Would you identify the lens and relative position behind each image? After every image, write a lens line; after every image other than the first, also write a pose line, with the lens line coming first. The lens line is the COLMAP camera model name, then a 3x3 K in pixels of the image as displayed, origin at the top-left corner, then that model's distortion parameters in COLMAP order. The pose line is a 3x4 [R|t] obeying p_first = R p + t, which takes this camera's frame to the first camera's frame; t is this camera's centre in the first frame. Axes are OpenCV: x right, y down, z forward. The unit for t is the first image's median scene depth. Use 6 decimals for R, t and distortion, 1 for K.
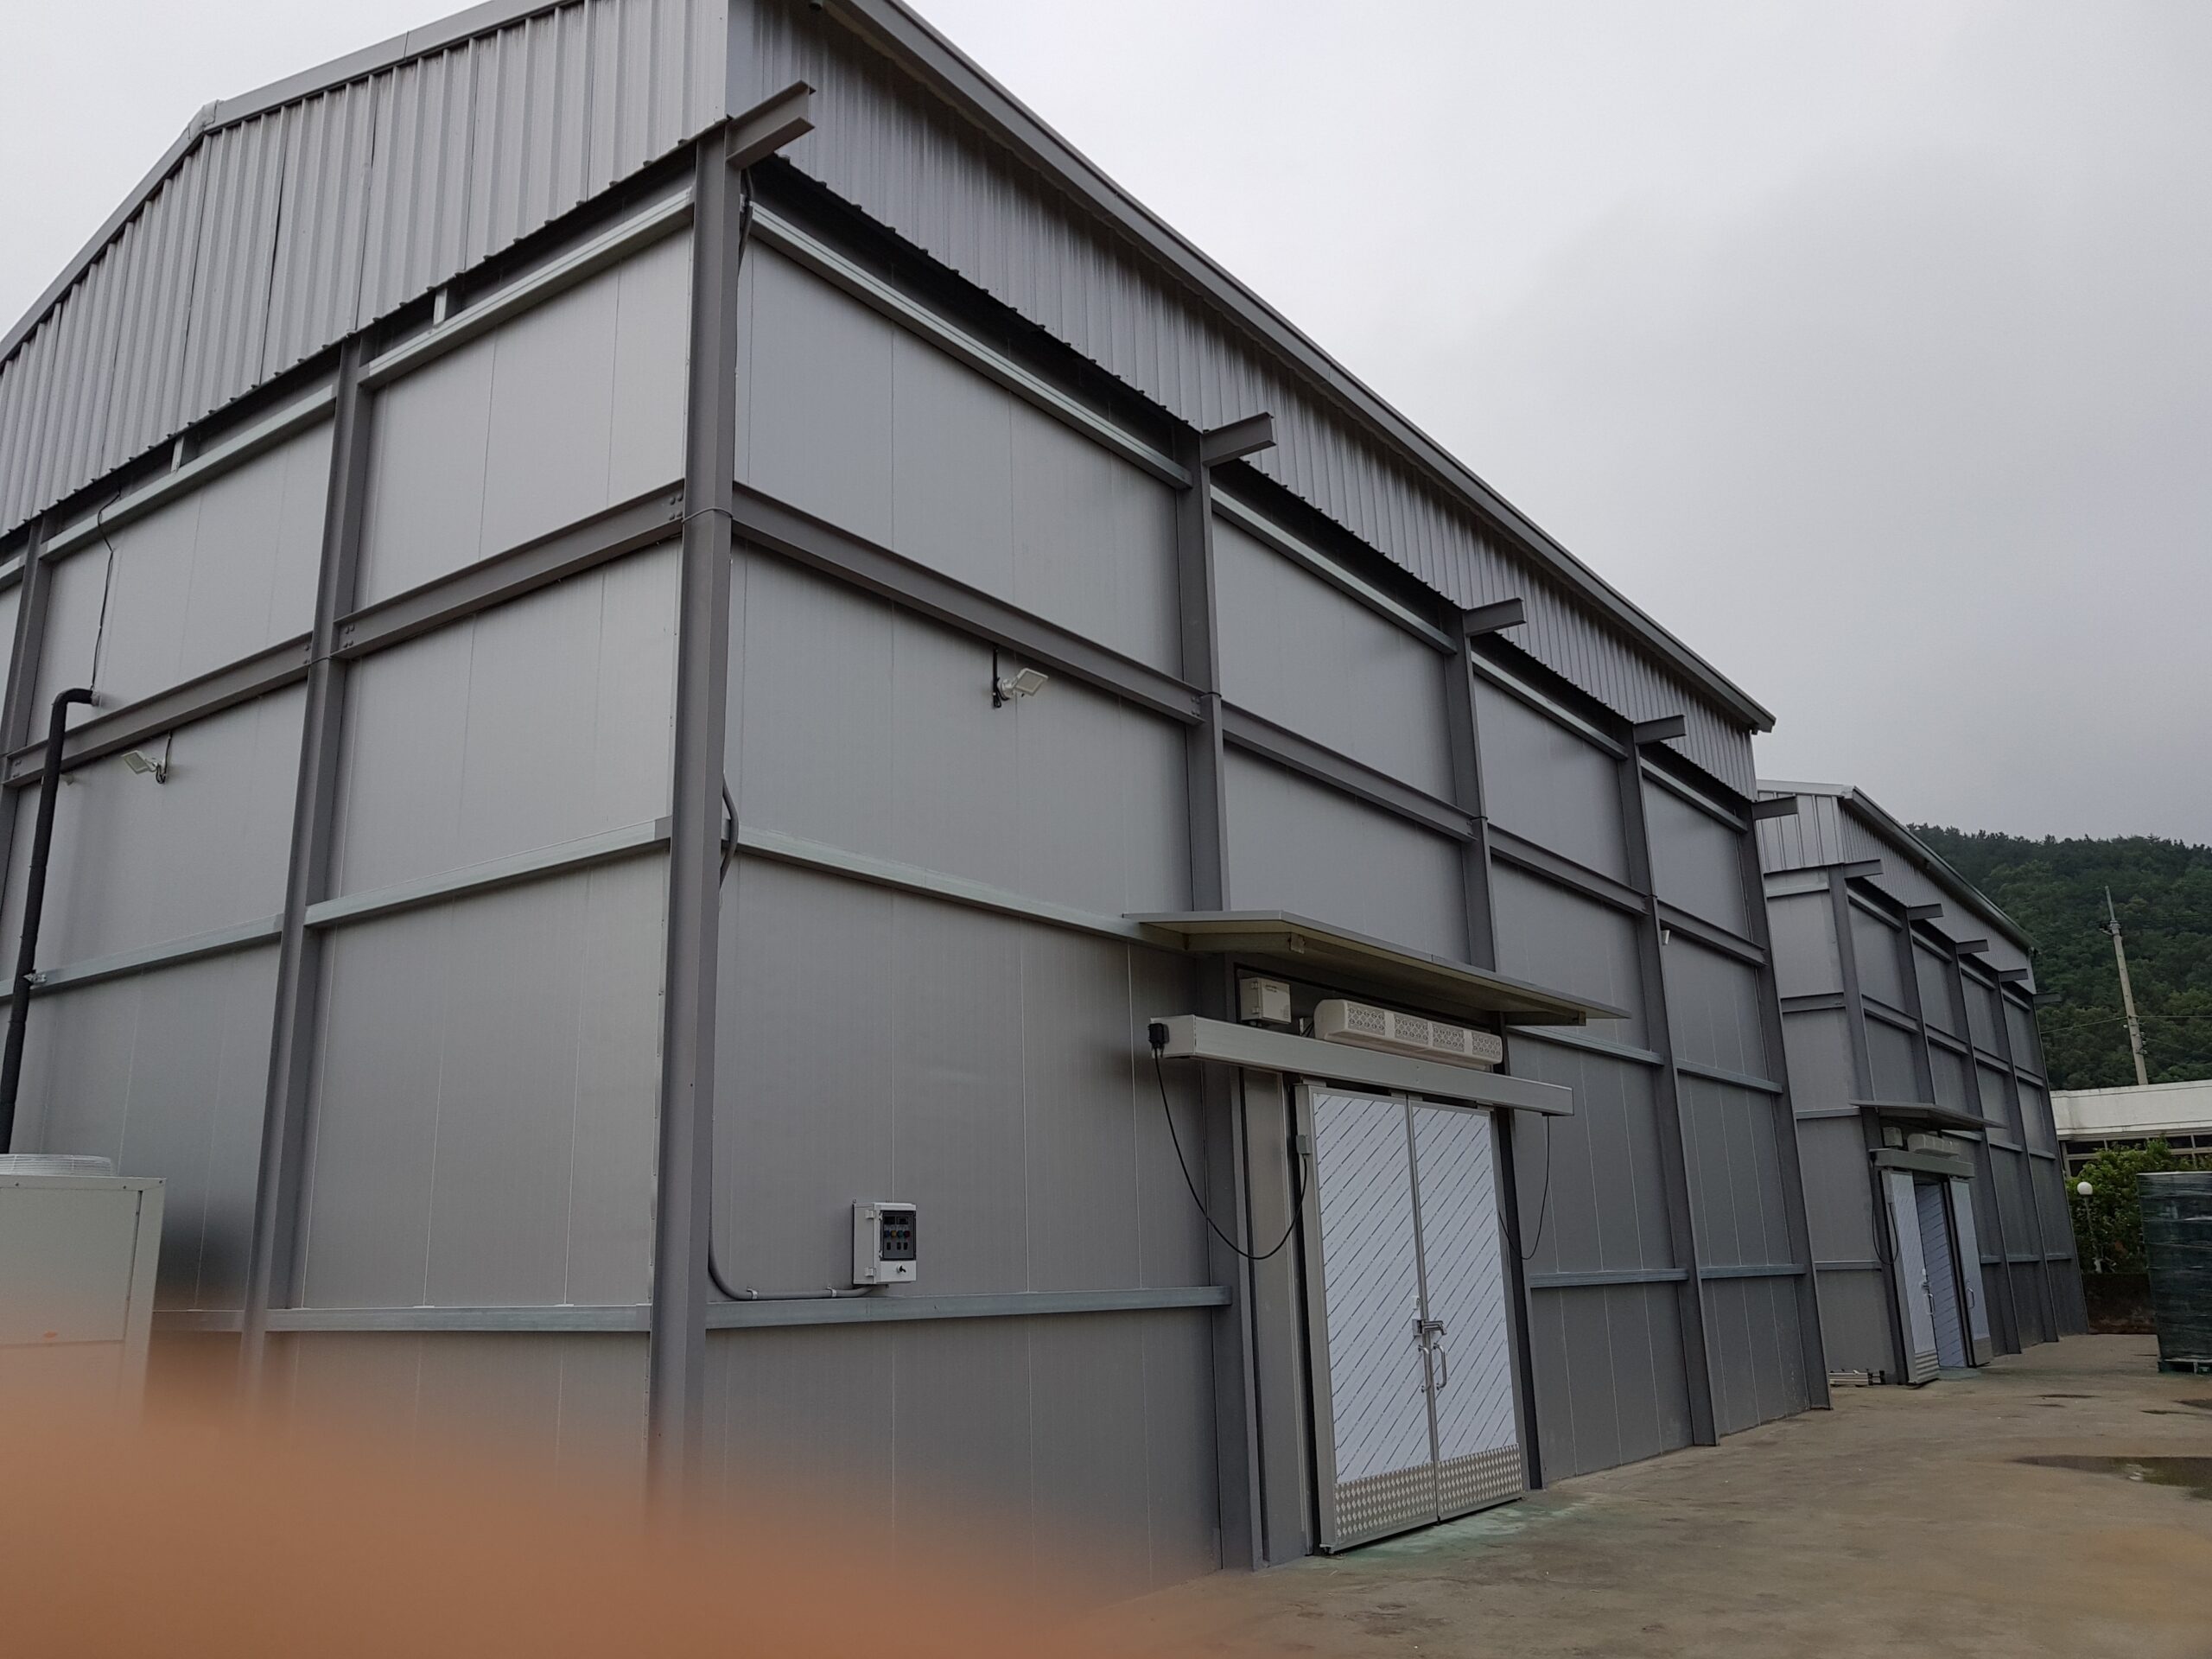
lens RADIAL K [[1724.6, 0, 1071.6], [0, 1724.6, 795.4], [0, 0, 1]] dist [0.011221, -0.031252]
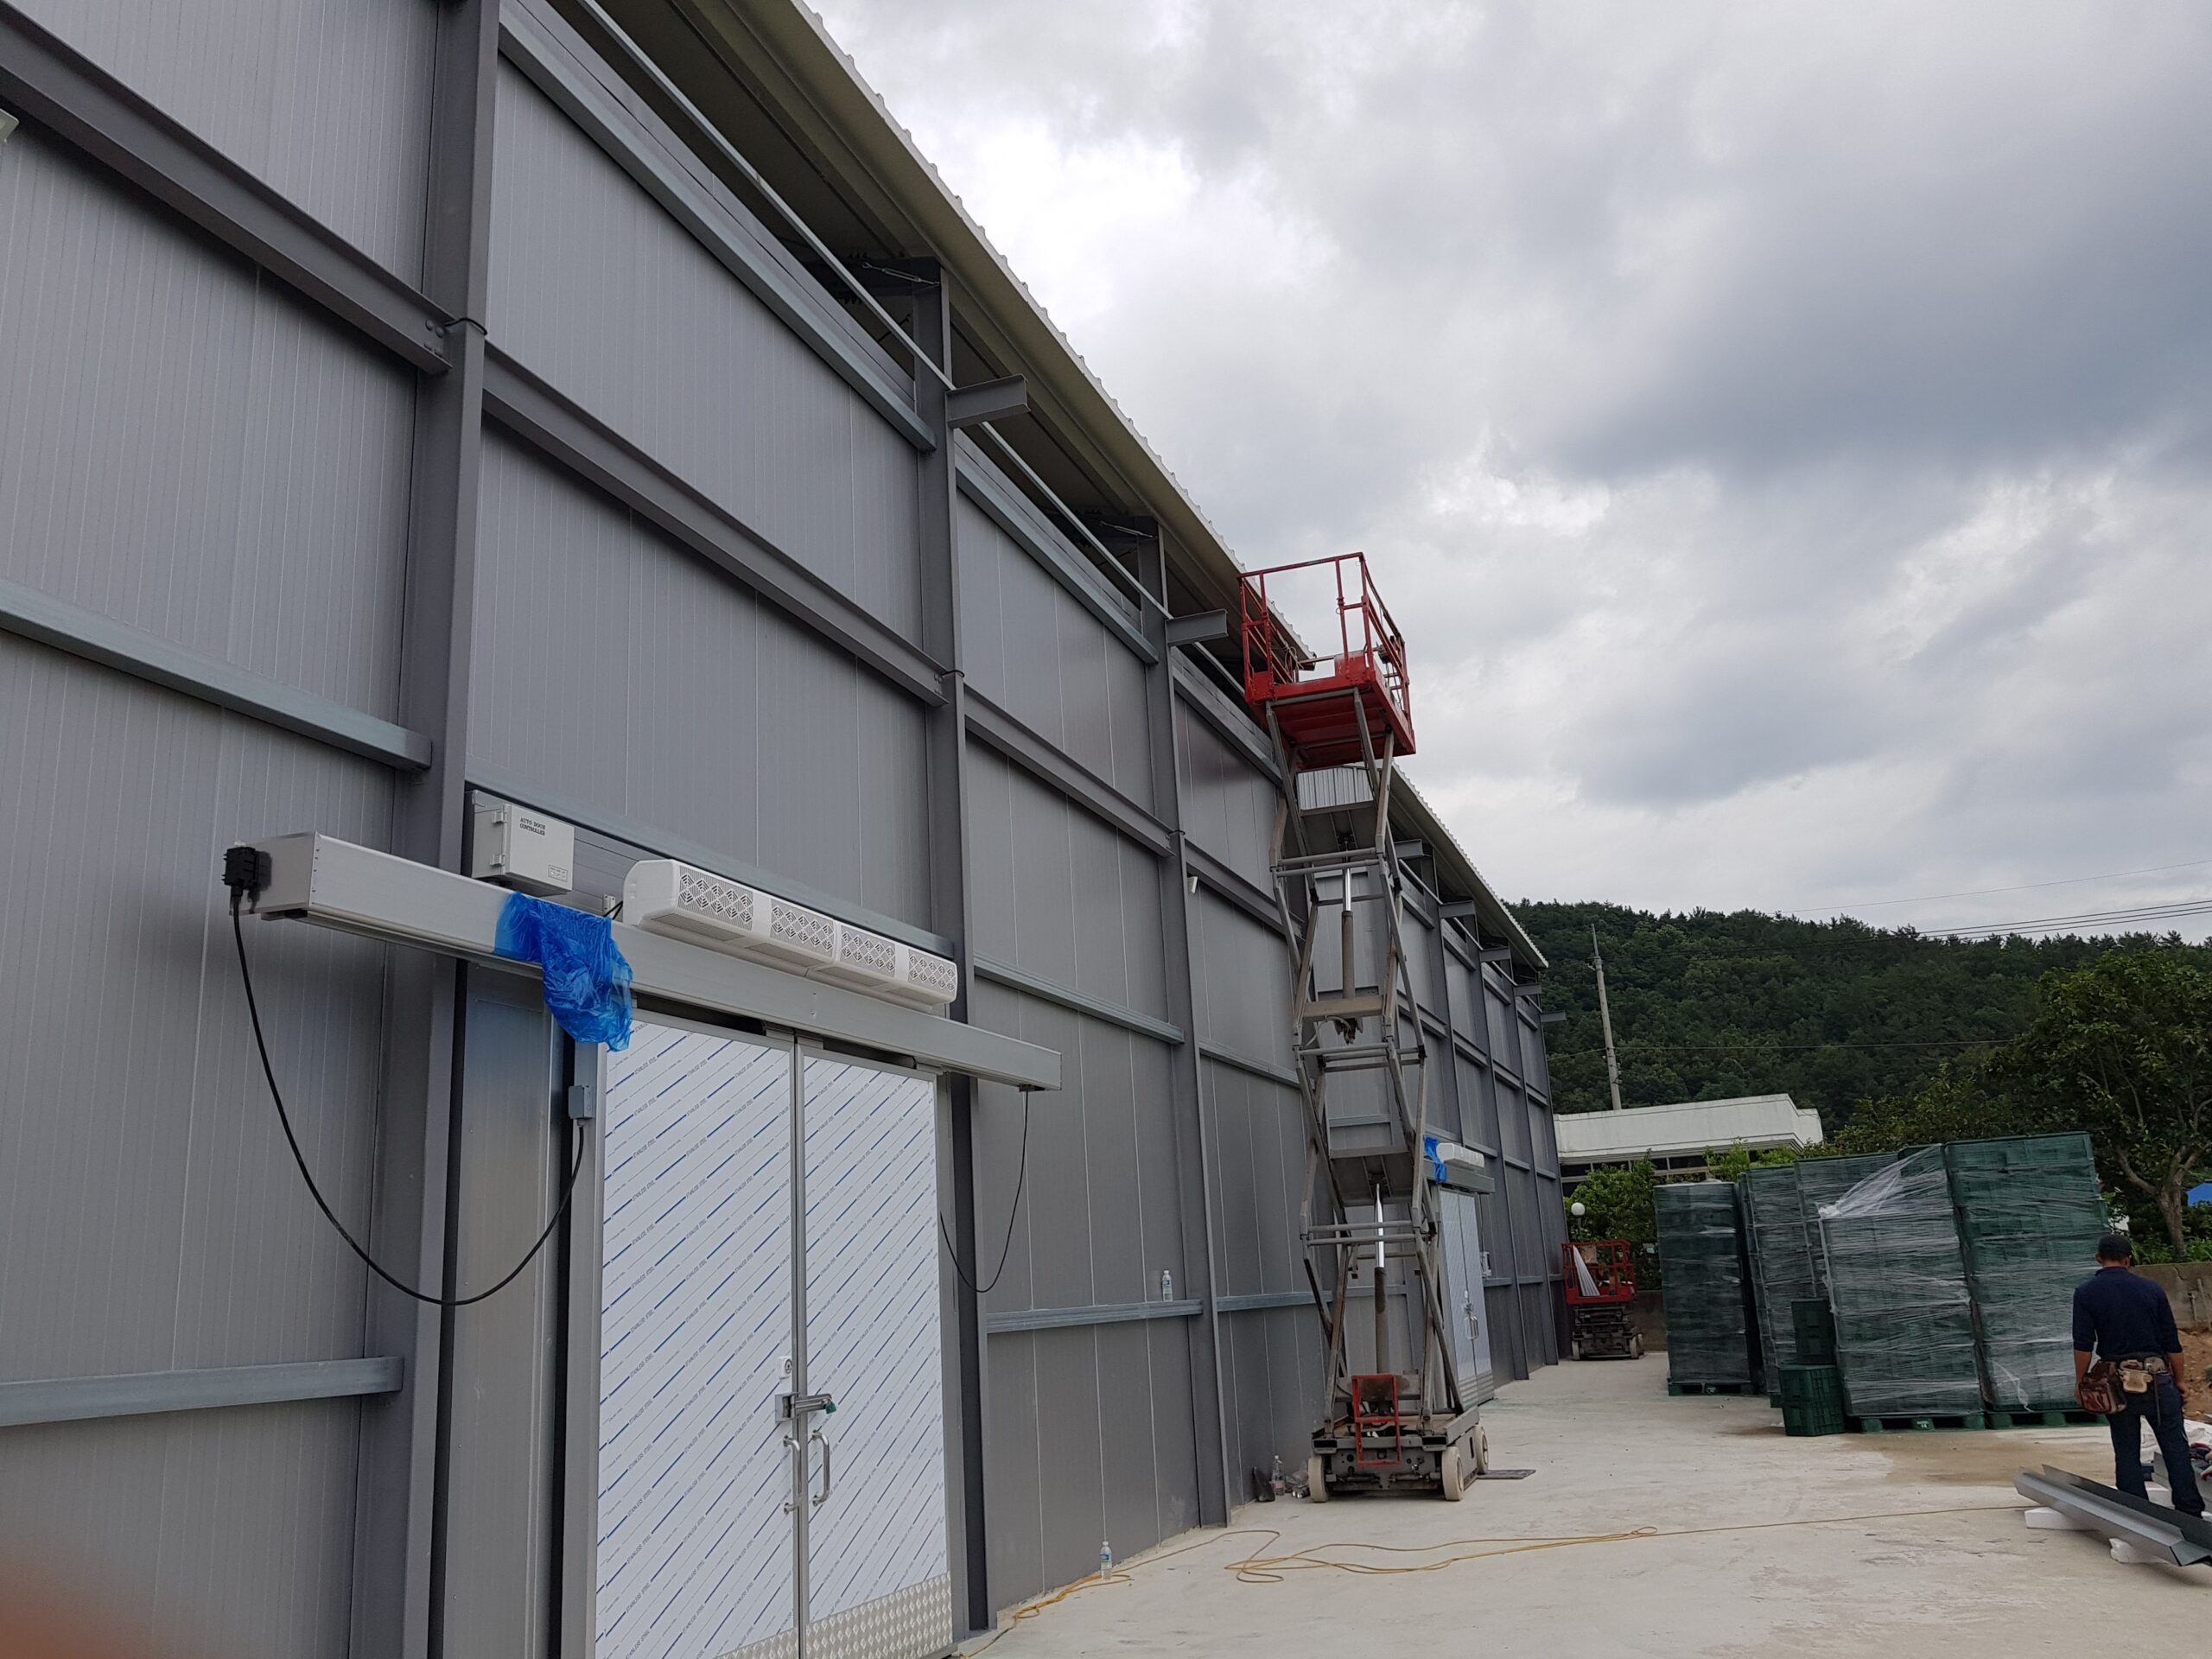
lens RADIAL K [[1722.2, 0, 1106.0], [0, 1722.2, 829.5], [0, 0, 1]] dist [-0.002588, -0.003707]
pose [[0.960742, 0.043224, 0.274057, 0.086417], [-0.041453, 0.999065, -0.012254, 0.068170], [-0.274330, 0.000413, 0.961635, 0.245364]]
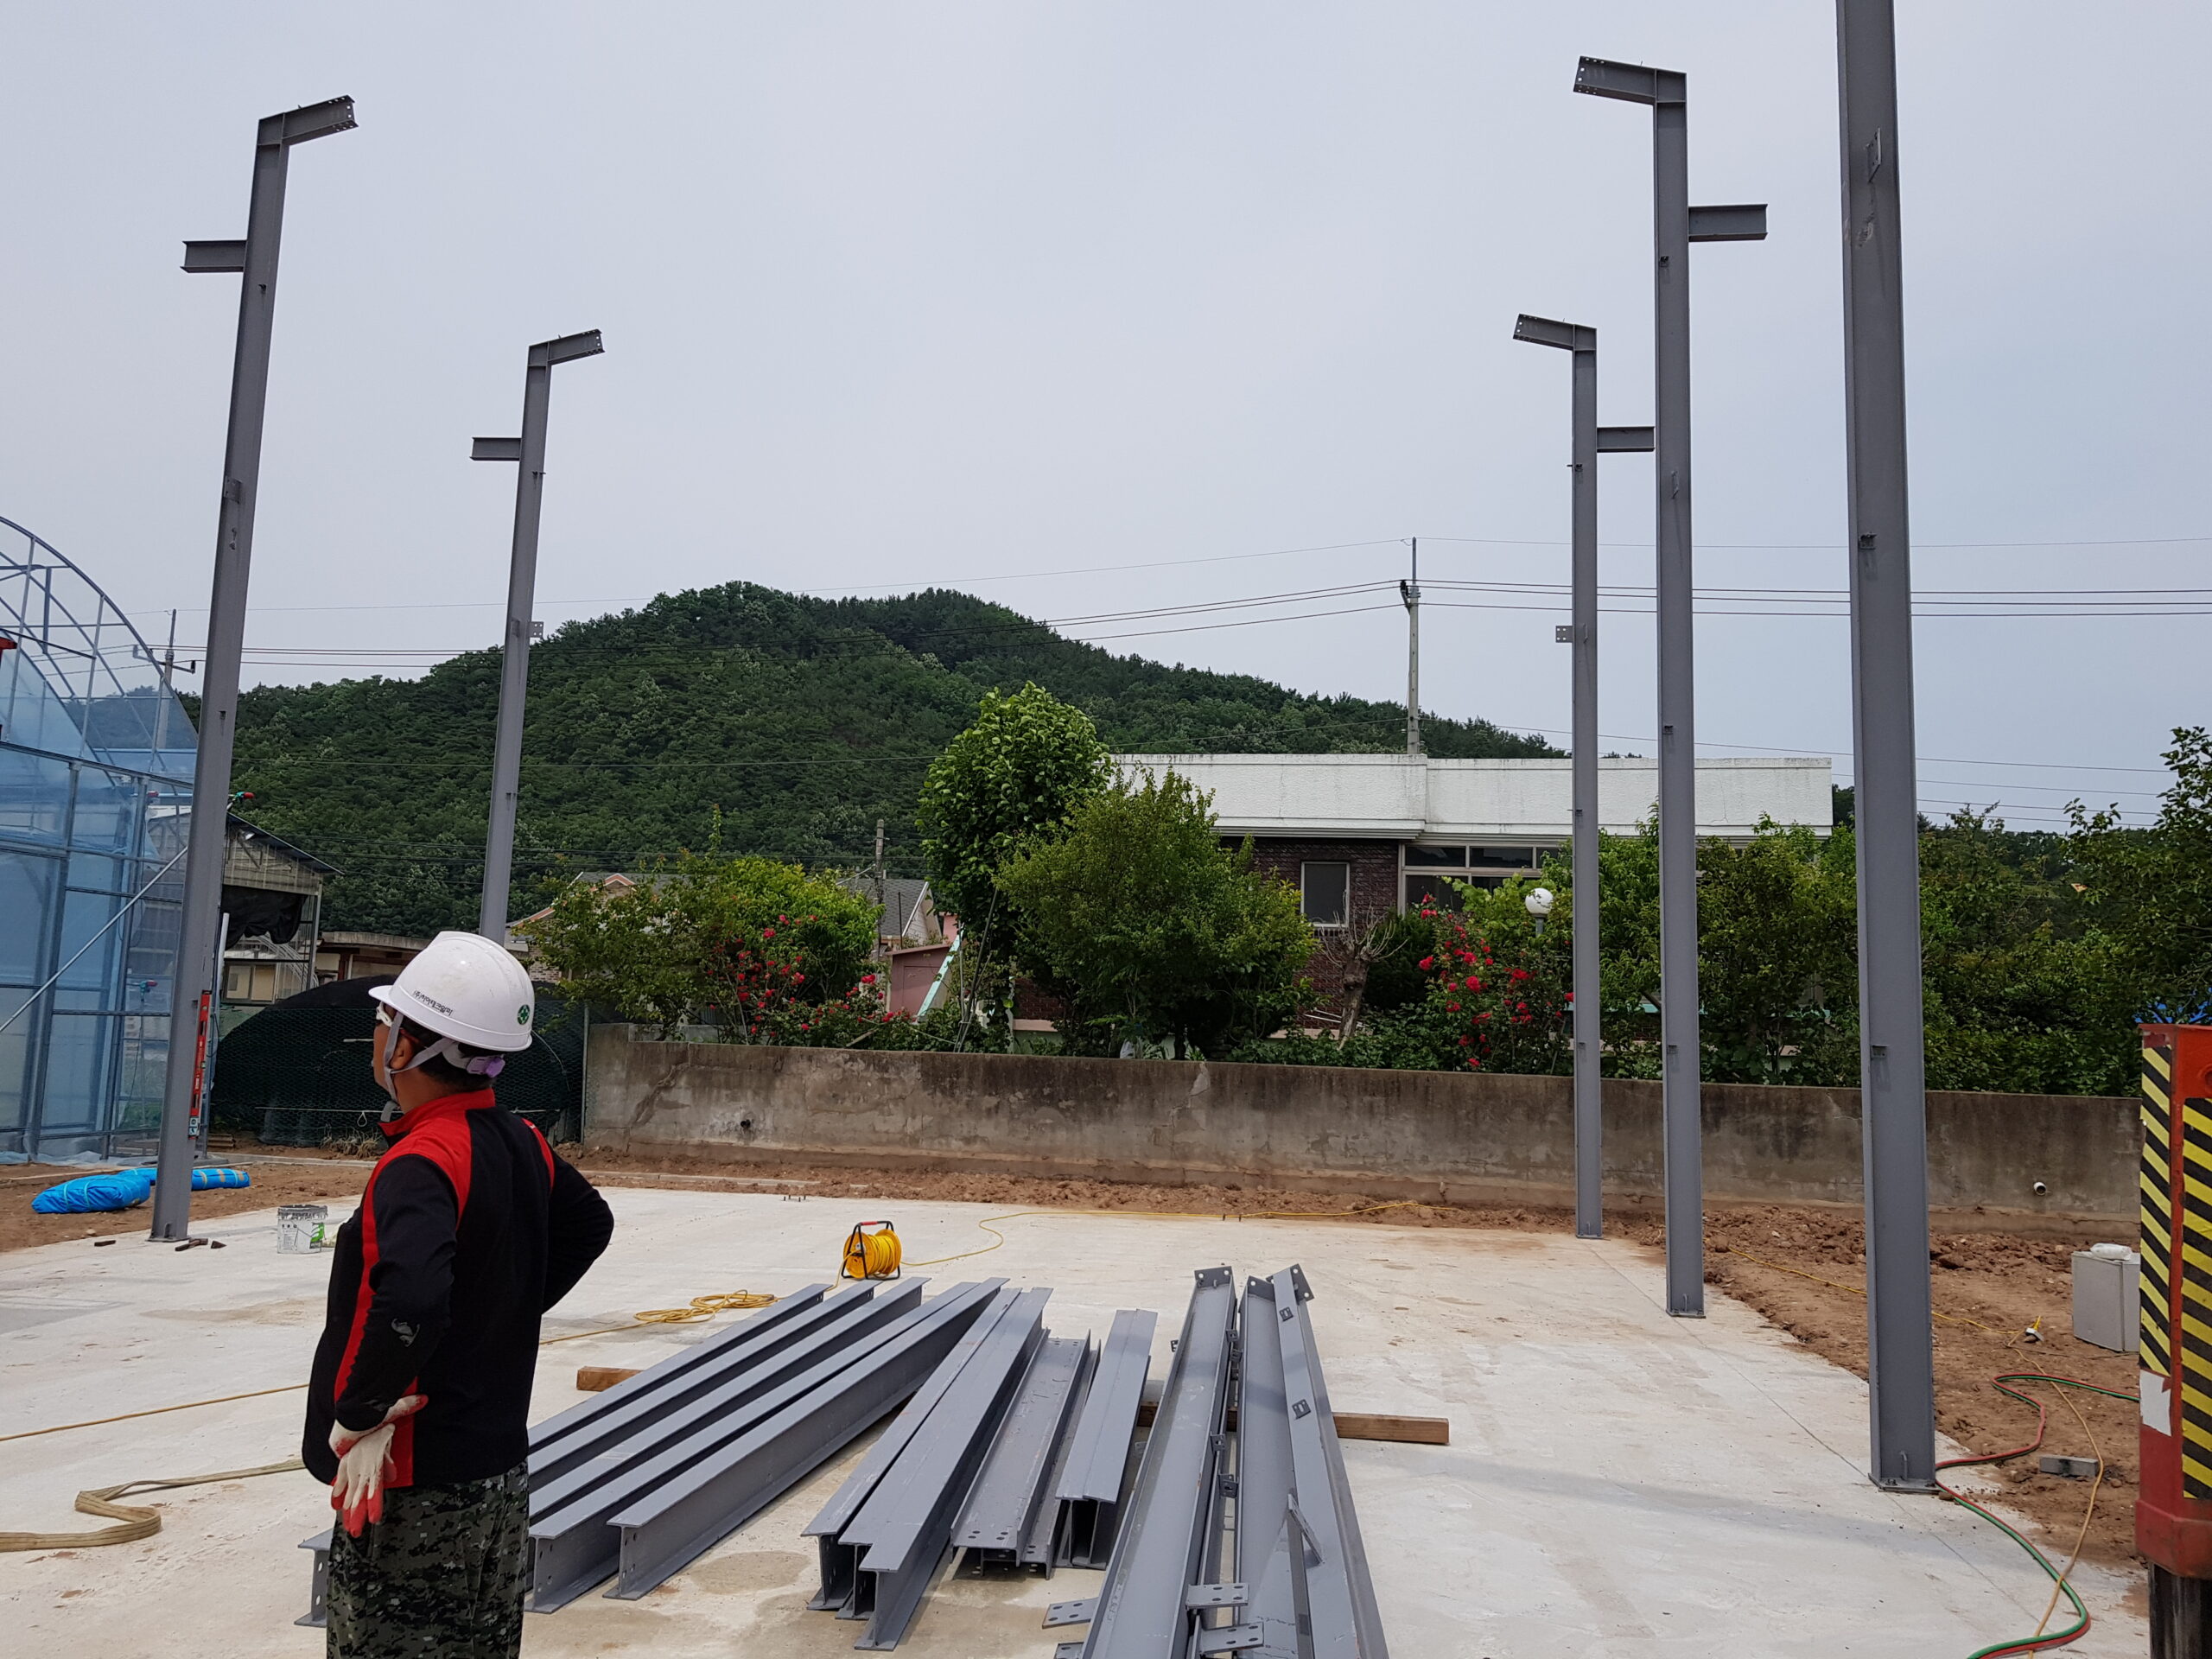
lens RADIAL K [[1674.1, 0, 1106.0], [0, 1674.1, 829.5], [0, 0, 1]] dist [0.002148, 0.000112]
pose [[0.872618, 0.105284, 0.476921, 0.608298], [-0.176604, 0.978434, 0.107133, 0.403077], [-0.455357, -0.177713, 0.872392, 1.493352]]
